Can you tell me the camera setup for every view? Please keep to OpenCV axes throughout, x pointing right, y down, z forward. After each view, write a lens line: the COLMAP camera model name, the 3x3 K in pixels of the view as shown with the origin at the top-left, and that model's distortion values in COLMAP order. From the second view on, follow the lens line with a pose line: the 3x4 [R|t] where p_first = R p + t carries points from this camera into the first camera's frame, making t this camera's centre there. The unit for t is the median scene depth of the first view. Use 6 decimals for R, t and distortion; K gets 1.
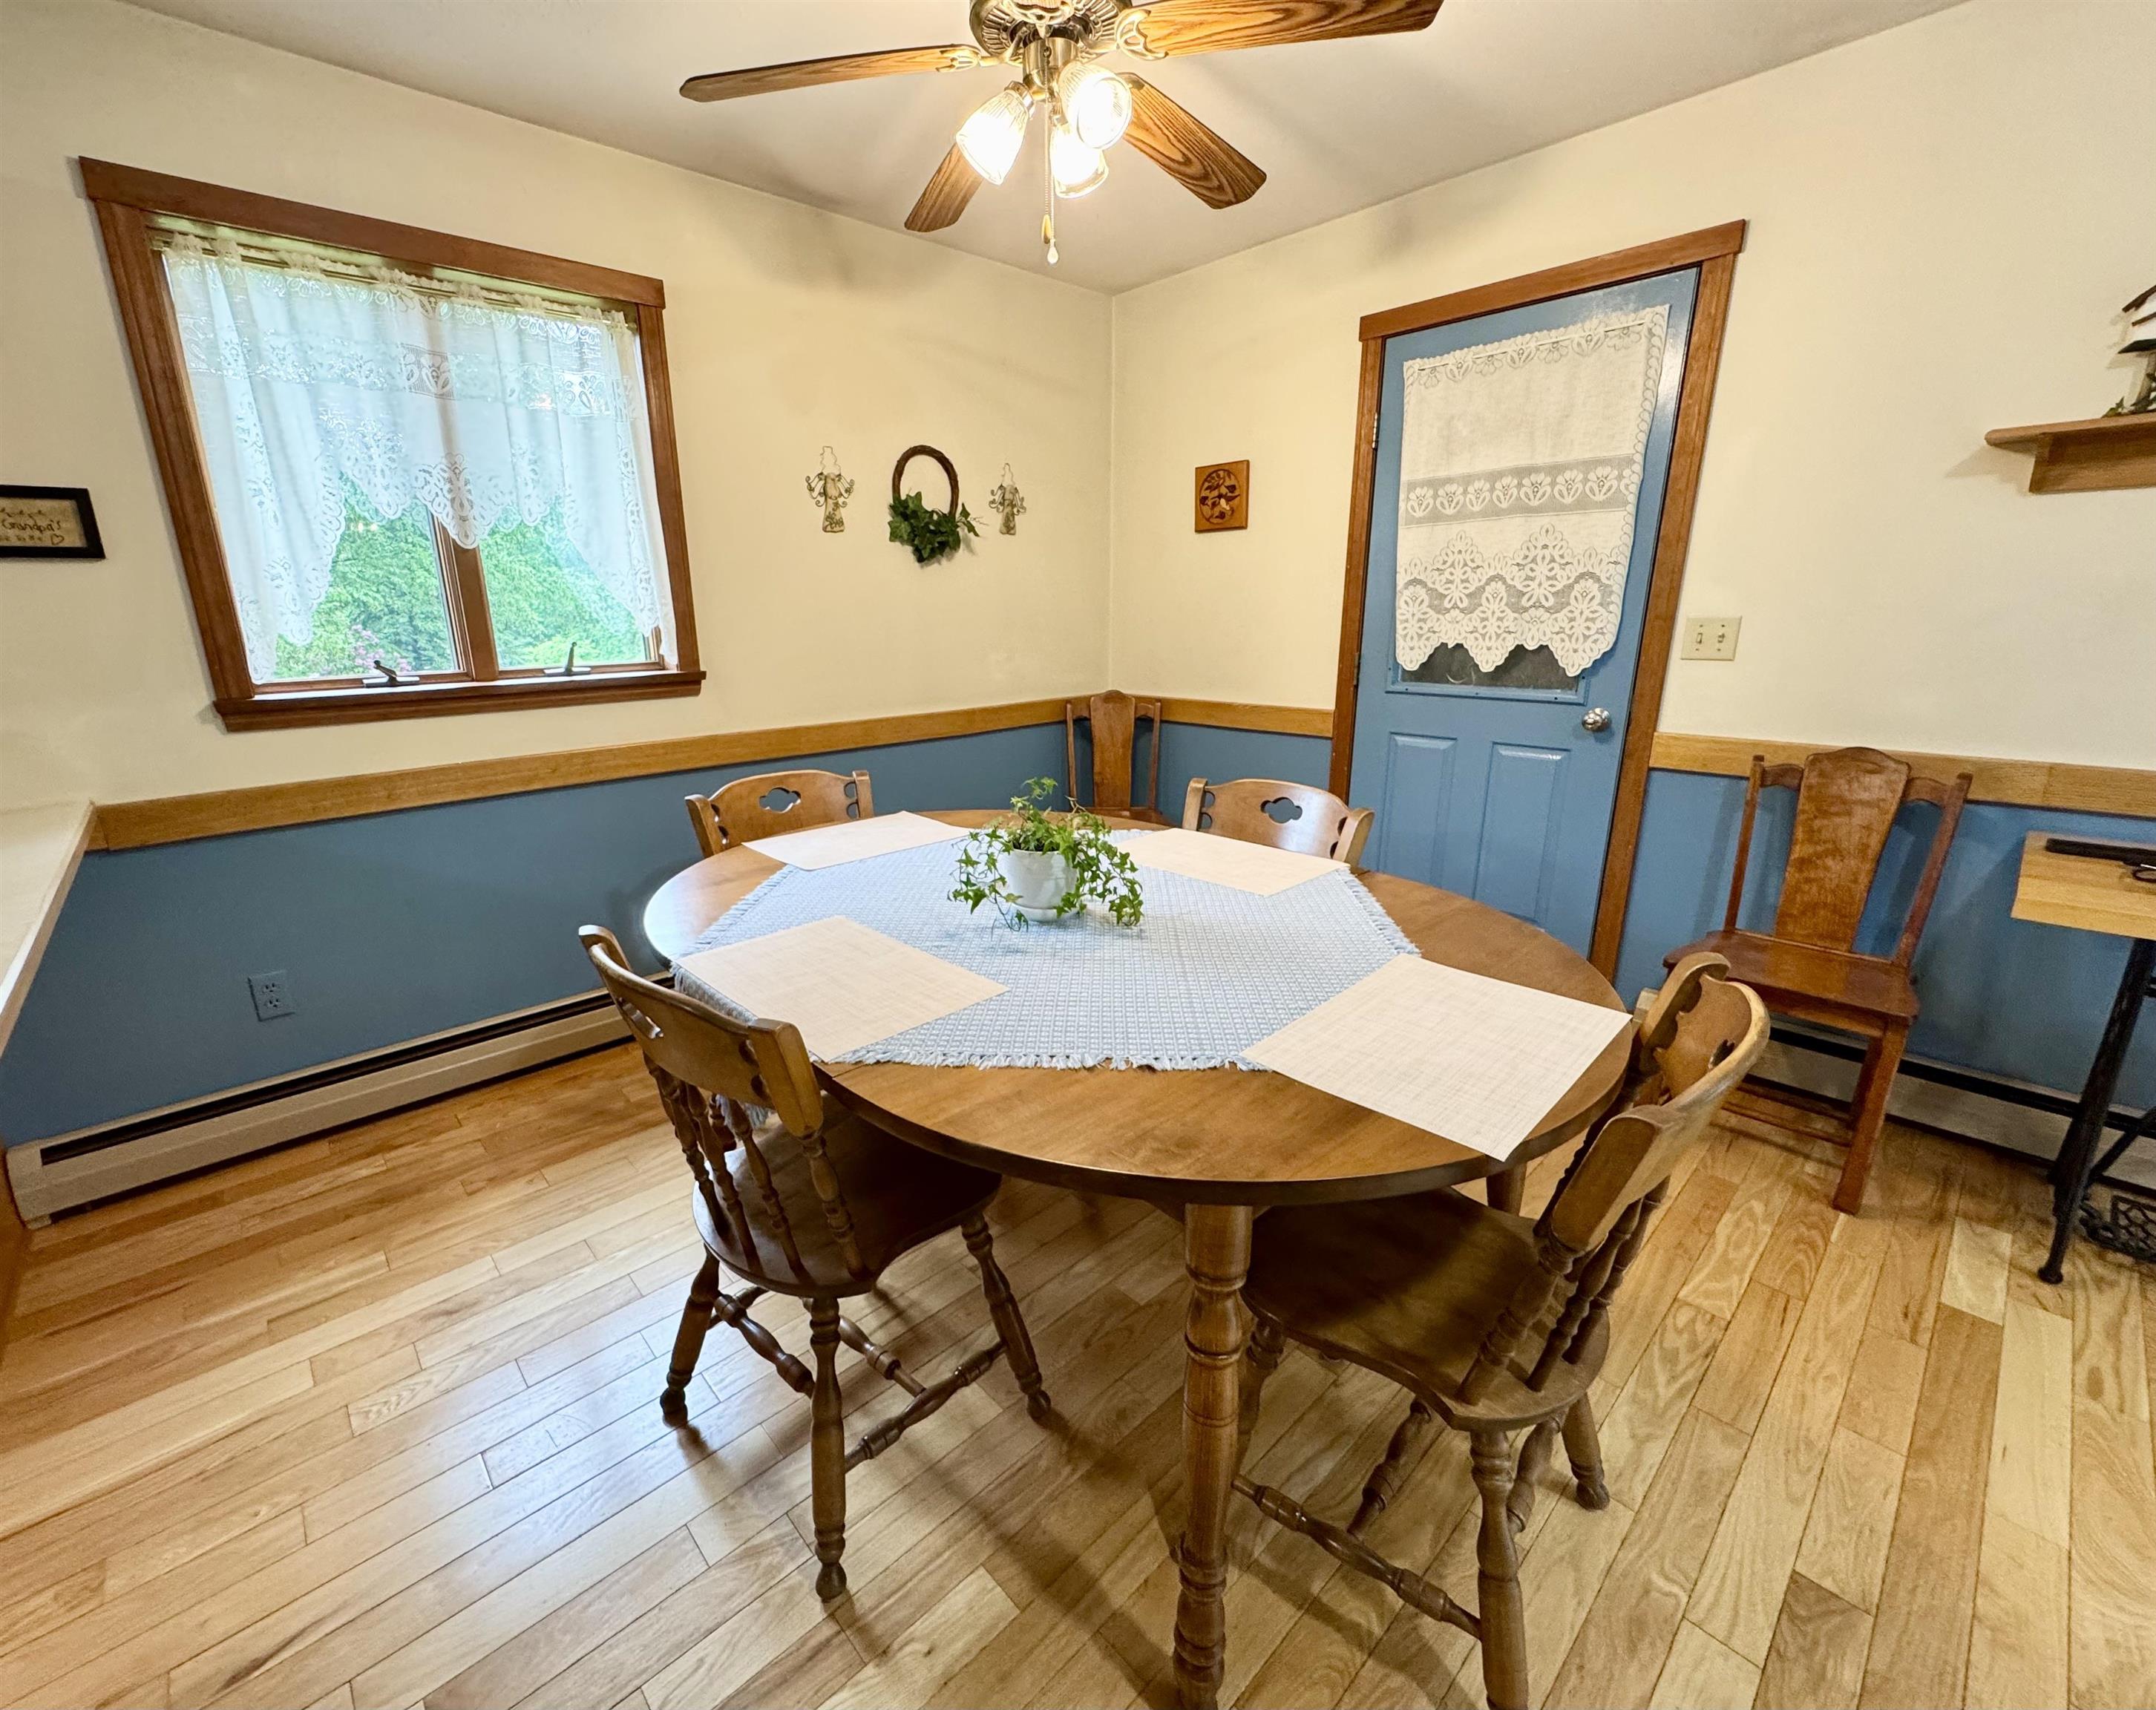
lens RADIAL K [[914.6, 0, 1009.5], [0, 914.6, 851.3], [0, 0, 1]] dist [-0.000473, 0.000327]
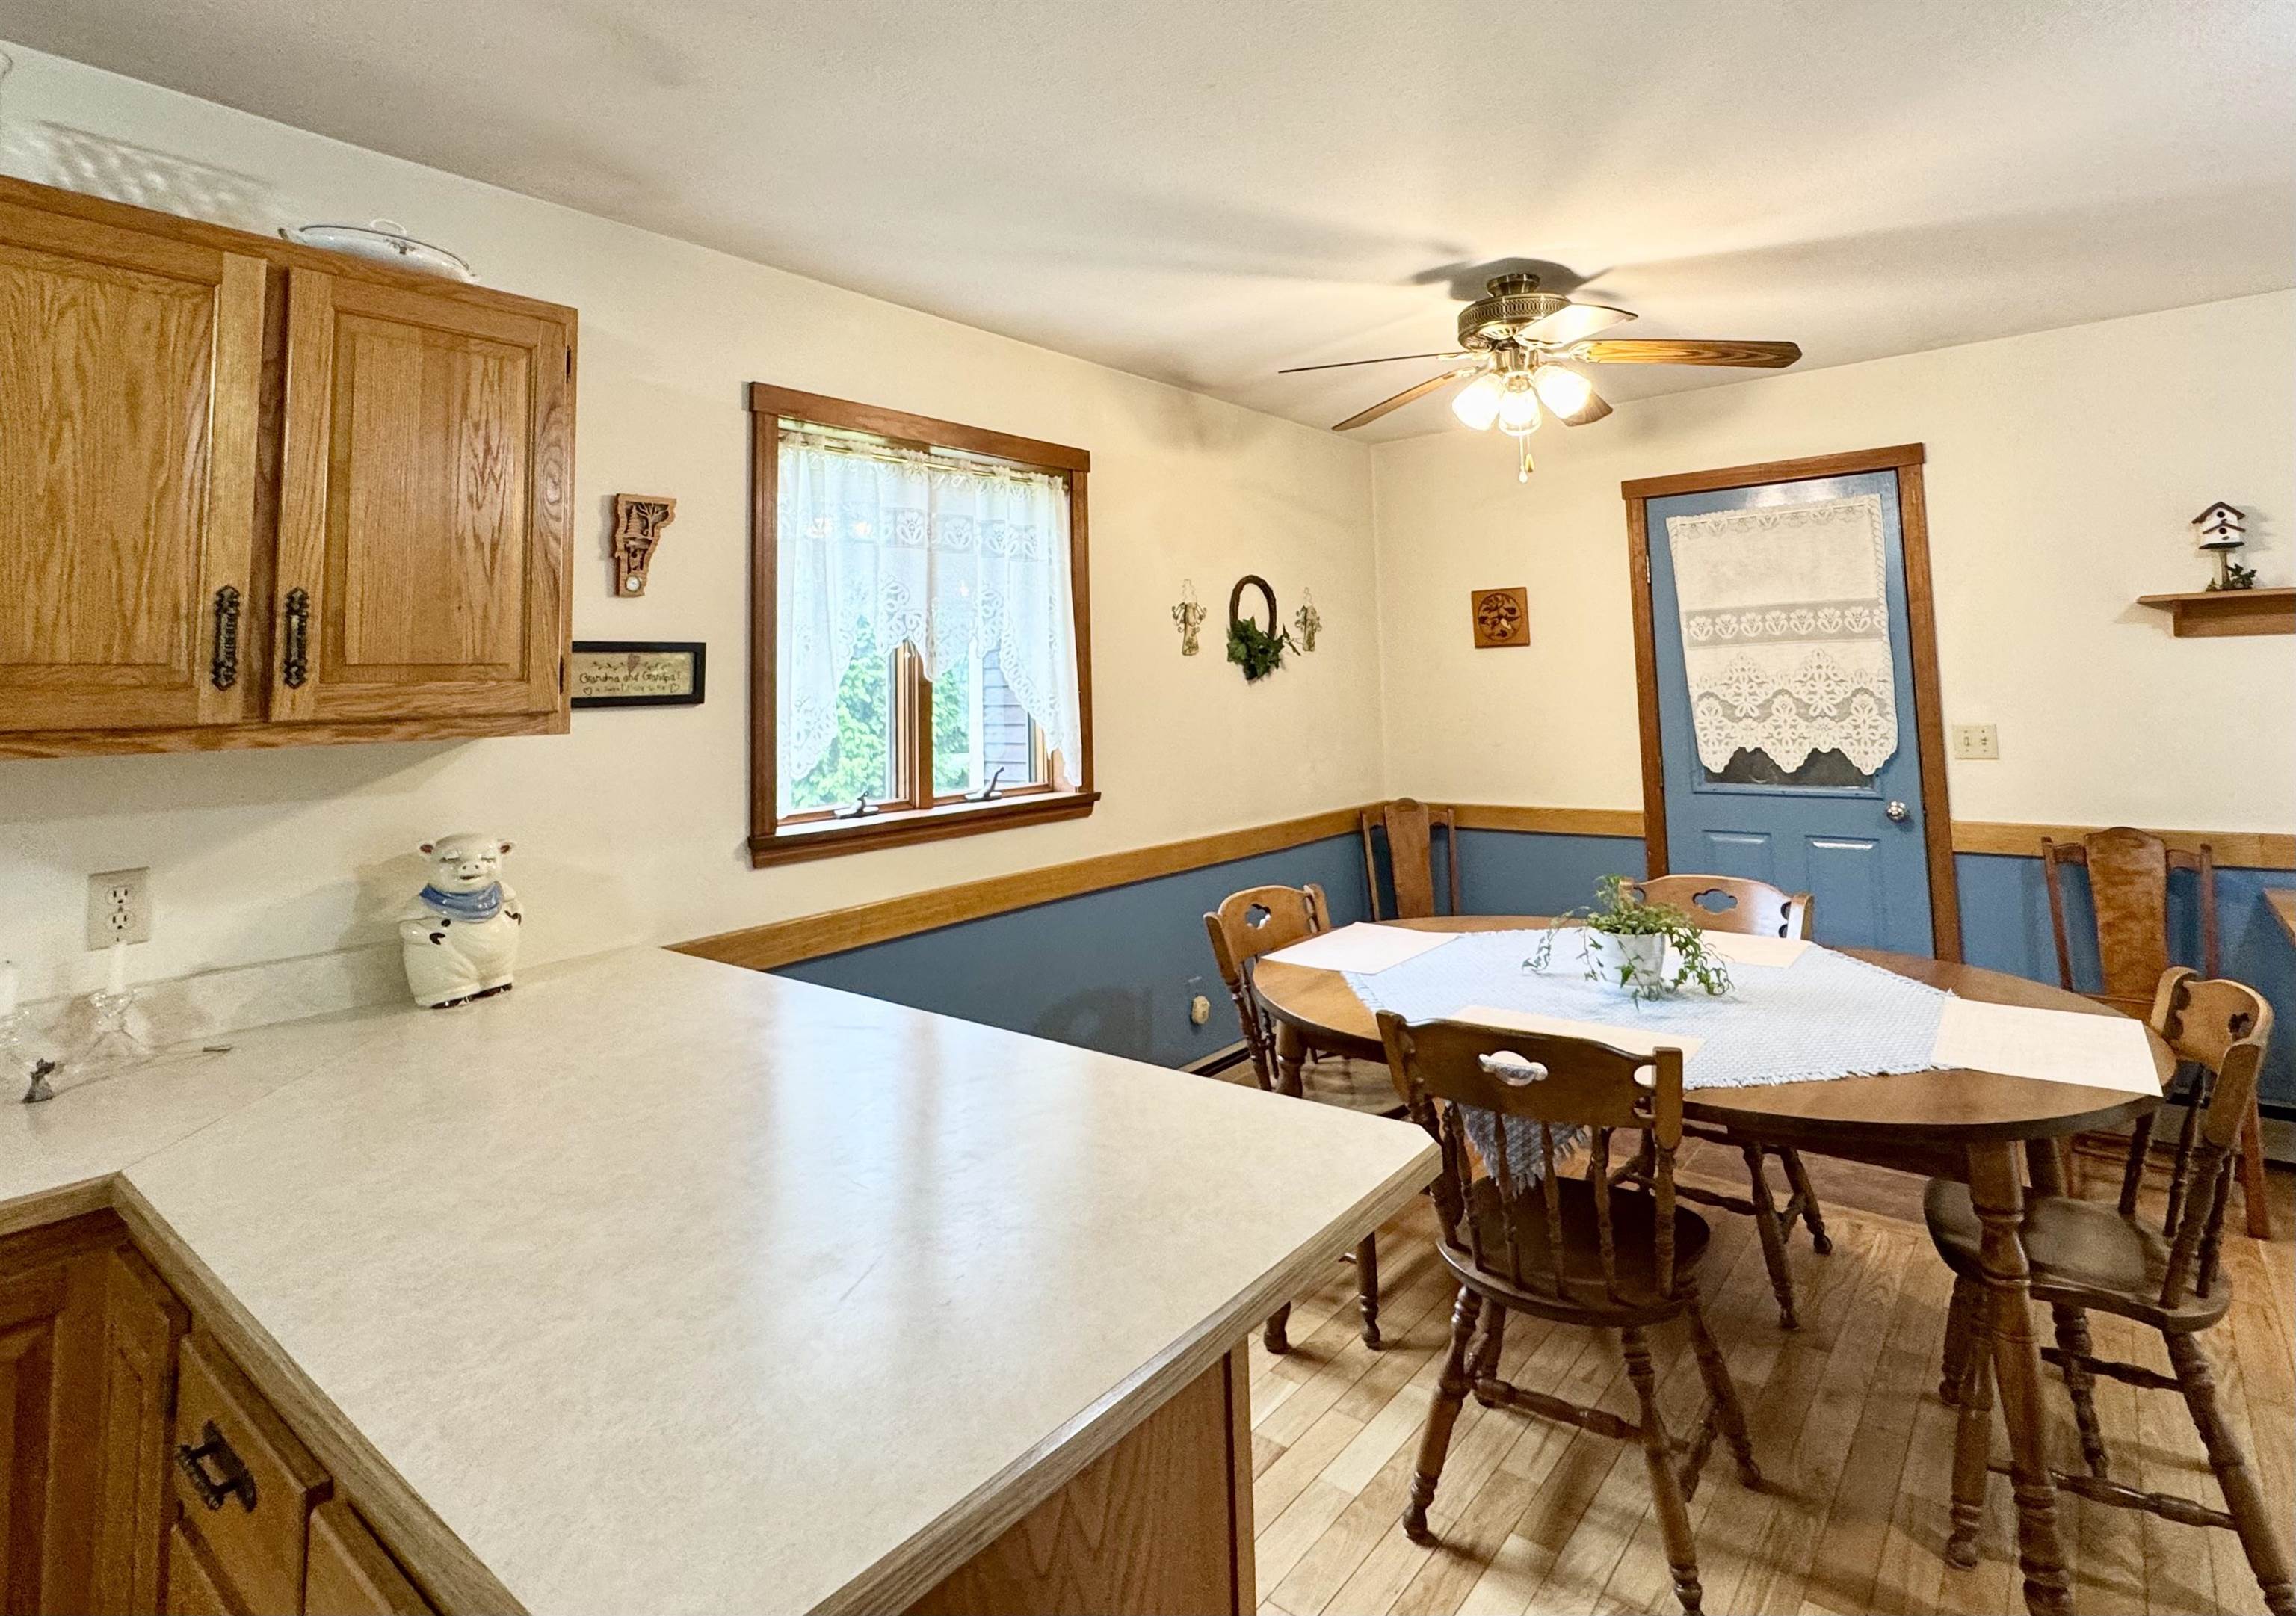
lens RADIAL K [[1154.6, 0, 1201.5], [0, 1154.6, 588.1], [0, 0, 1]] dist [0.001768, -0.000370]
pose [[0.982157, 0.004218, 0.188014, -0.481596], [0.061071, 0.938413, -0.340077, 0.031891], [-0.177869, 0.345491, 0.921411, -0.273649]]
